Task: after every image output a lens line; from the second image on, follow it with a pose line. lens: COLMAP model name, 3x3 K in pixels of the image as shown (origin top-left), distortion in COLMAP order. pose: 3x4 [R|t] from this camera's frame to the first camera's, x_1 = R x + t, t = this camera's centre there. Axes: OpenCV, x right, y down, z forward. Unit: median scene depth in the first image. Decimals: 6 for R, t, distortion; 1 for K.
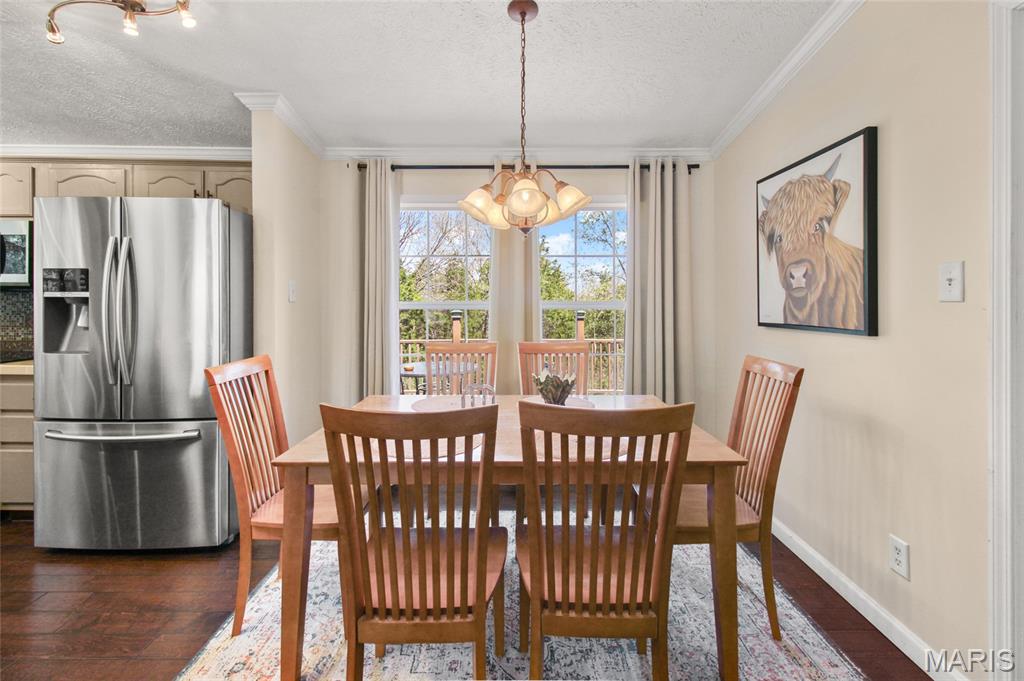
lens RADIAL K [[466.4, 0, 518.7], [0, 466.4, 305.7], [0, 0, 1]] dist [0.001493, 0.000067]
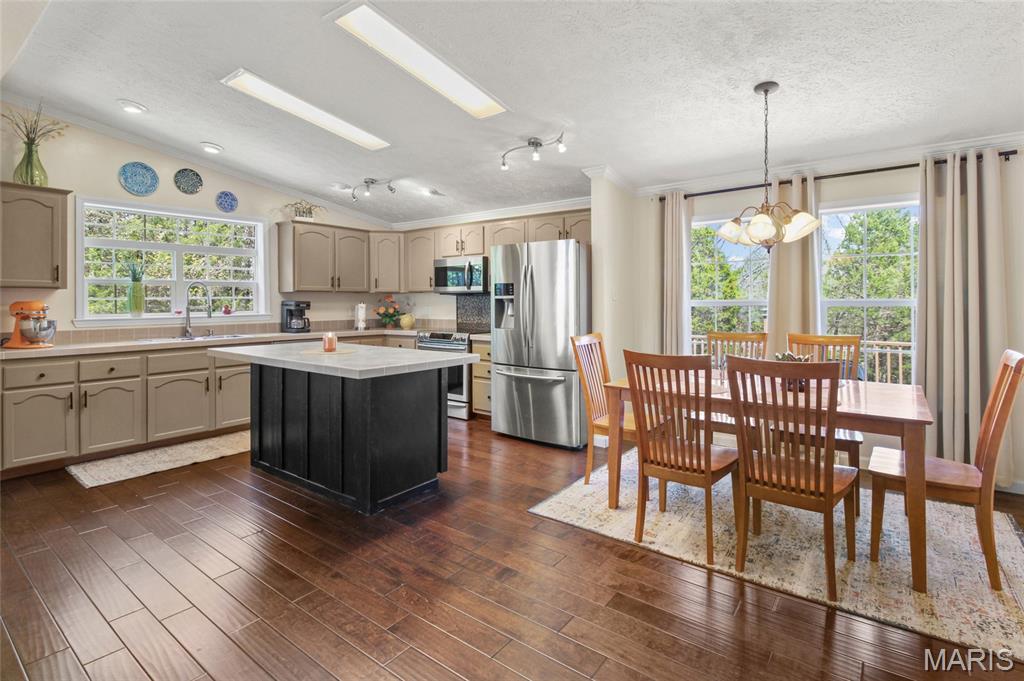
lens RADIAL K [[488.7, 0, 517.7], [0, 488.7, 303.7], [0, 0, 1]] dist [0.000131, -0.001473]
pose [[0.792517, -0.001392, -0.609848, 0.261922], [0.001350, 0.999999, -0.000529, 0.003902], [0.609848, -0.000404, 0.792518, -0.505825]]
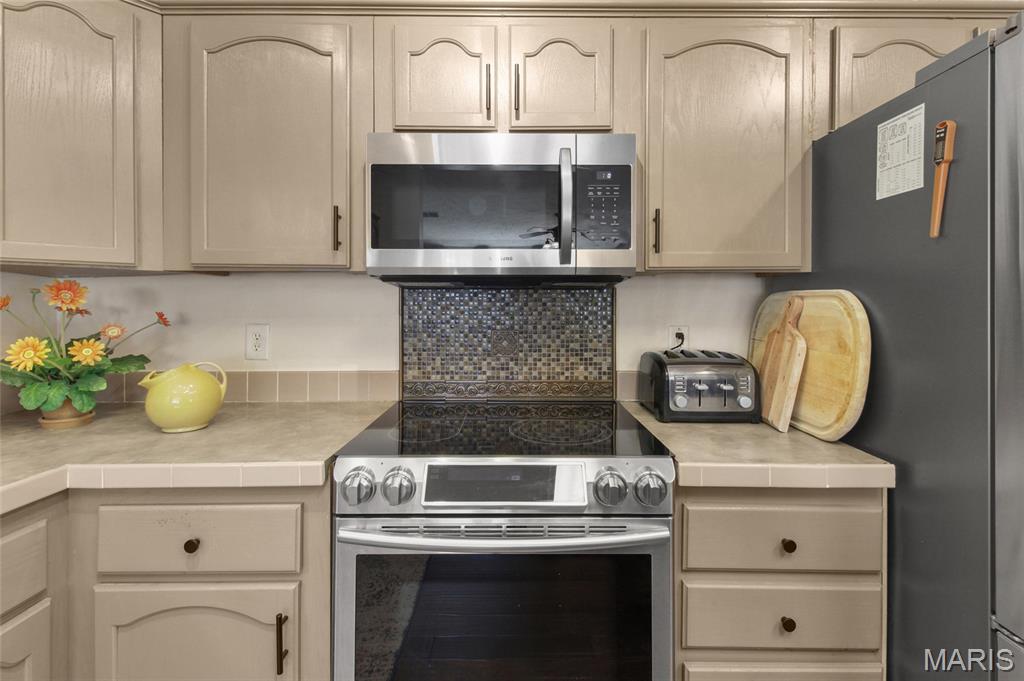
lens RADIAL K [[466.4, 0, 518.7], [0, 466.4, 305.7], [0, 0, 1]] dist [0.001493, 0.000067]
pose [[0.999997, -0.002394, -0.001016, -1.415472], [0.002388, 0.999979, -0.006078, -0.009461], [0.001031, 0.006076, 0.999981, 0.652477]]
